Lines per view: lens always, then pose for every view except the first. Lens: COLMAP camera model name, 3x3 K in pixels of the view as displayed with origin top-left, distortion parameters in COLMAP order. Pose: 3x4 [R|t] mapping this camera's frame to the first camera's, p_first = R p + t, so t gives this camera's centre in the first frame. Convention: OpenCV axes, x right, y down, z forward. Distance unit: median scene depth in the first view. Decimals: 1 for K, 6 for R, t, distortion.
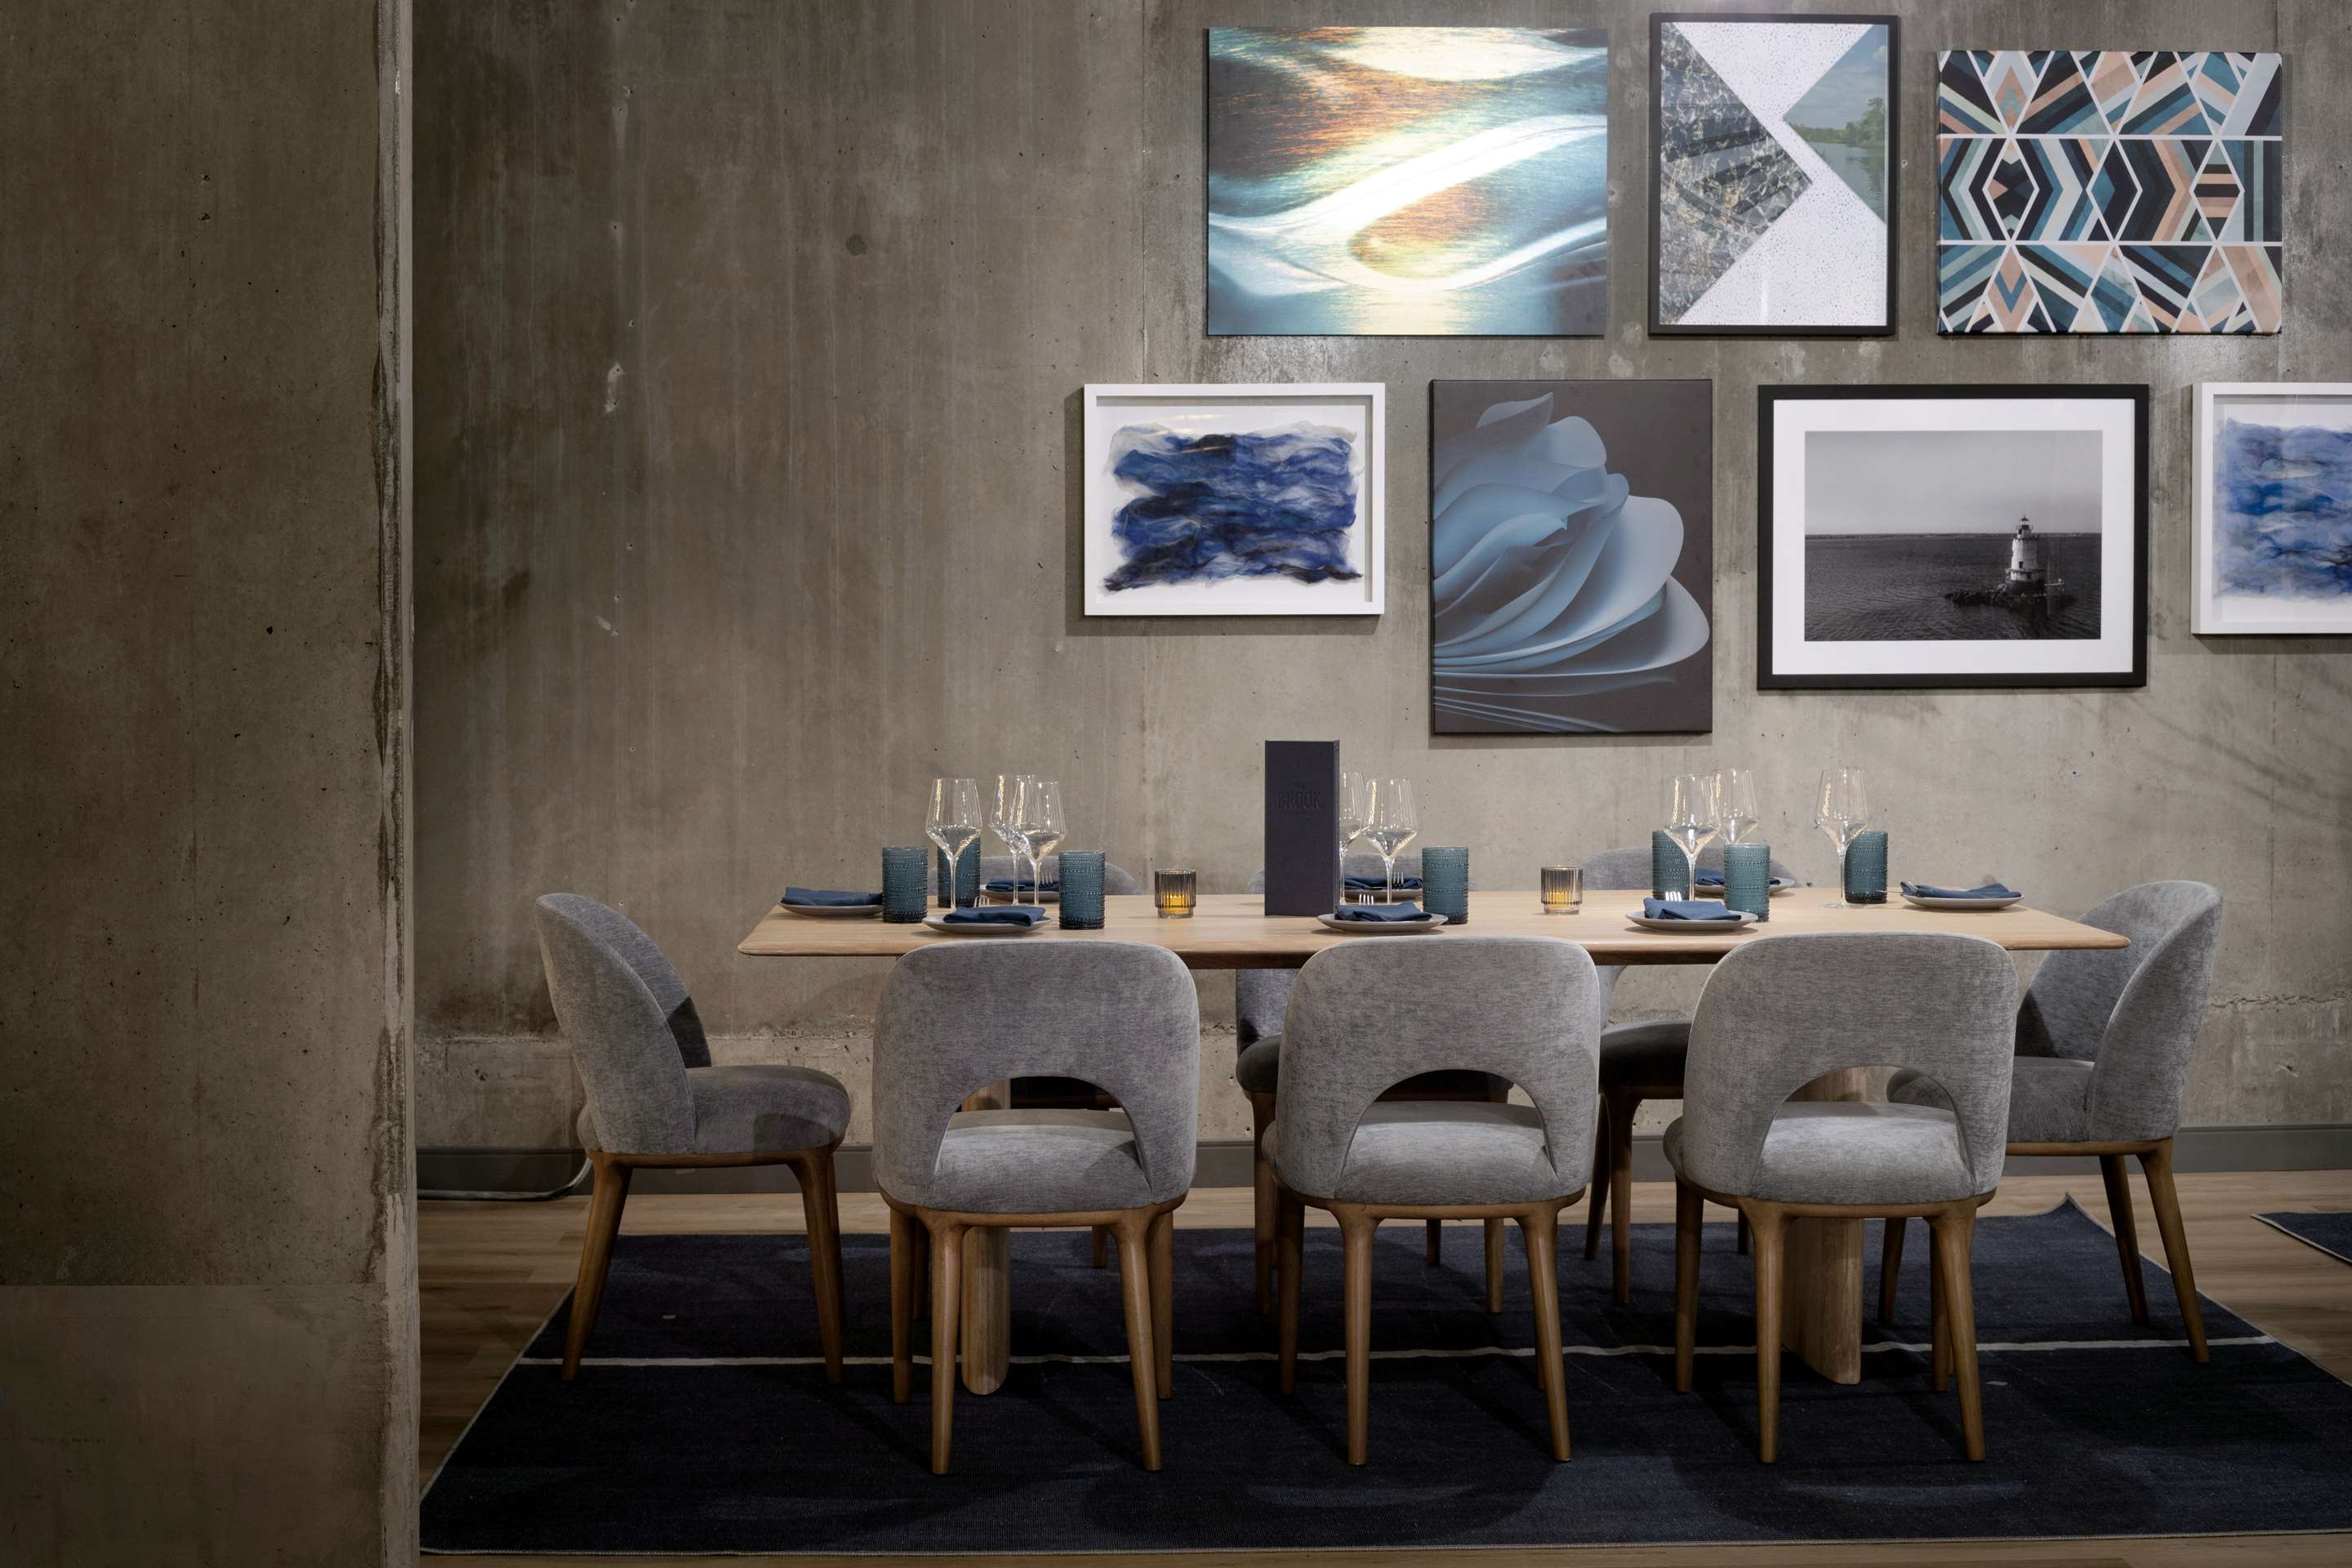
lens RADIAL K [[3421.3, 0, 1175.9], [0, 3421.3, 783.1], [0, 0, 1]] dist [-0.137735, 0.000000]
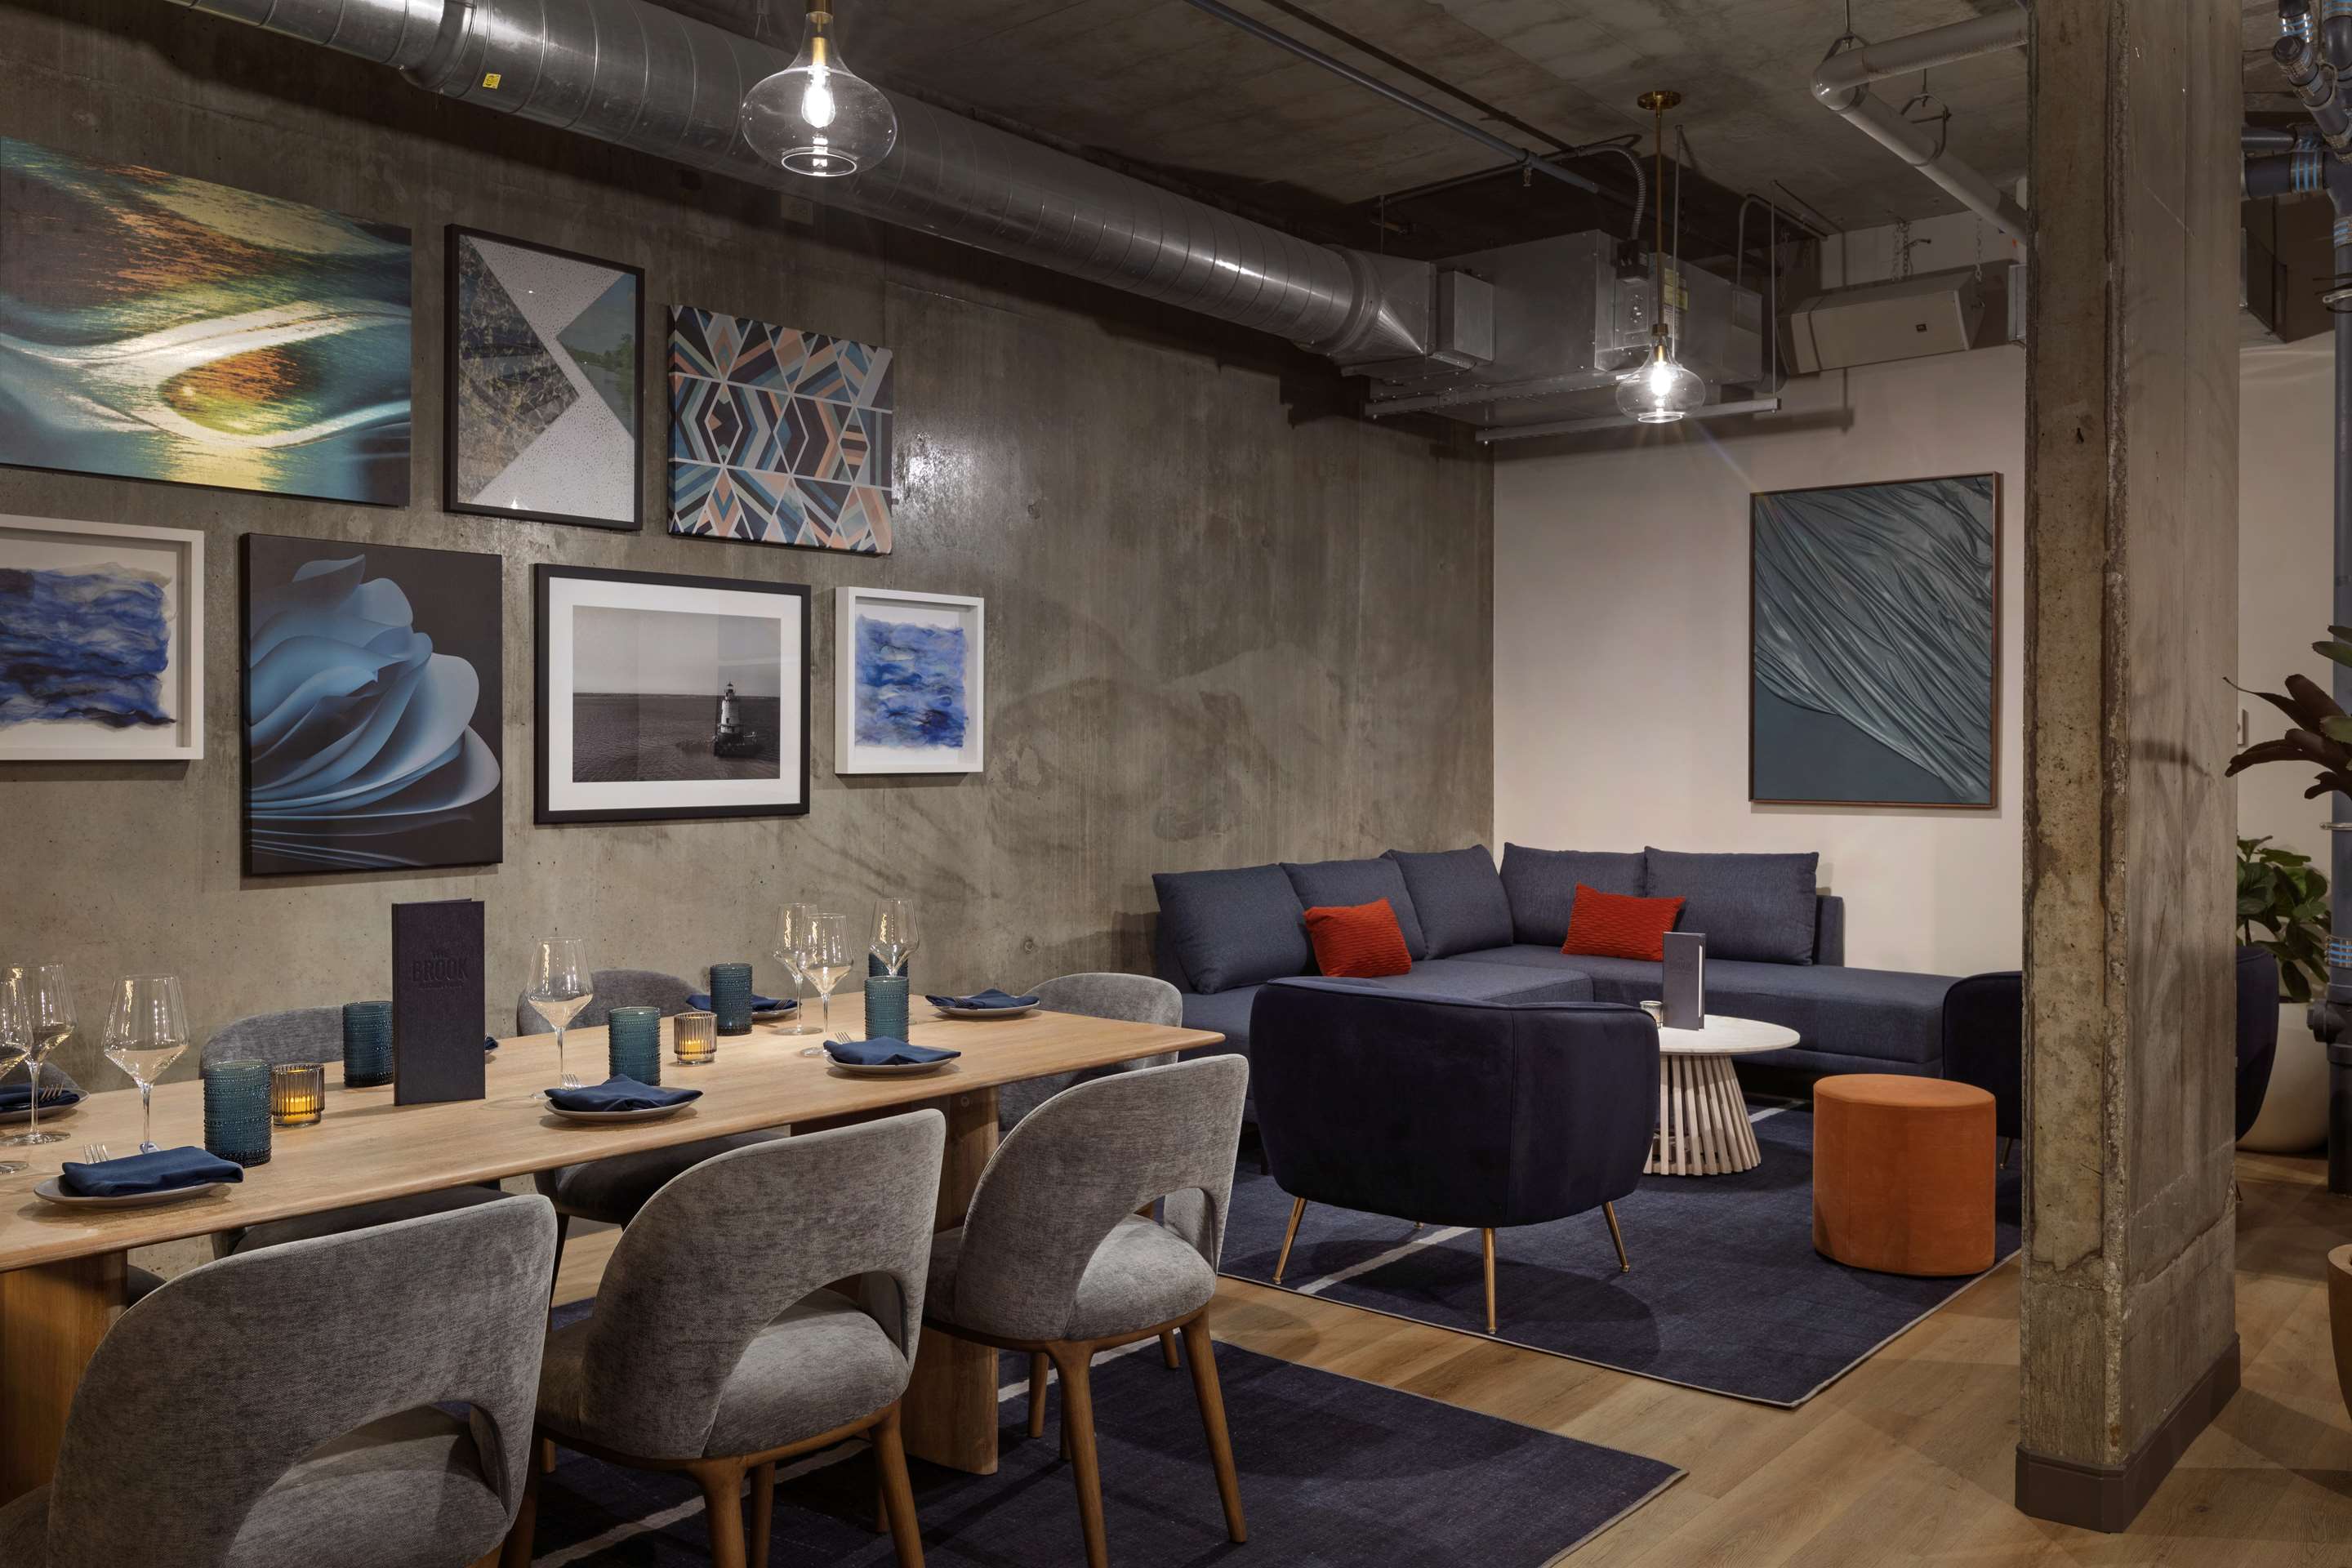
lens RADIAL K [[1807.5, 0, 1174.0], [0, 1807.5, 768.8], [0, 0, 1]] dist [0.001910, -0.000507]
pose [[0.670818, -0.001717, 0.741620, -0.142654], [0.035252, 0.998941, -0.029573, -0.020574], [-0.740784, 0.045982, 0.670168, 0.426899]]
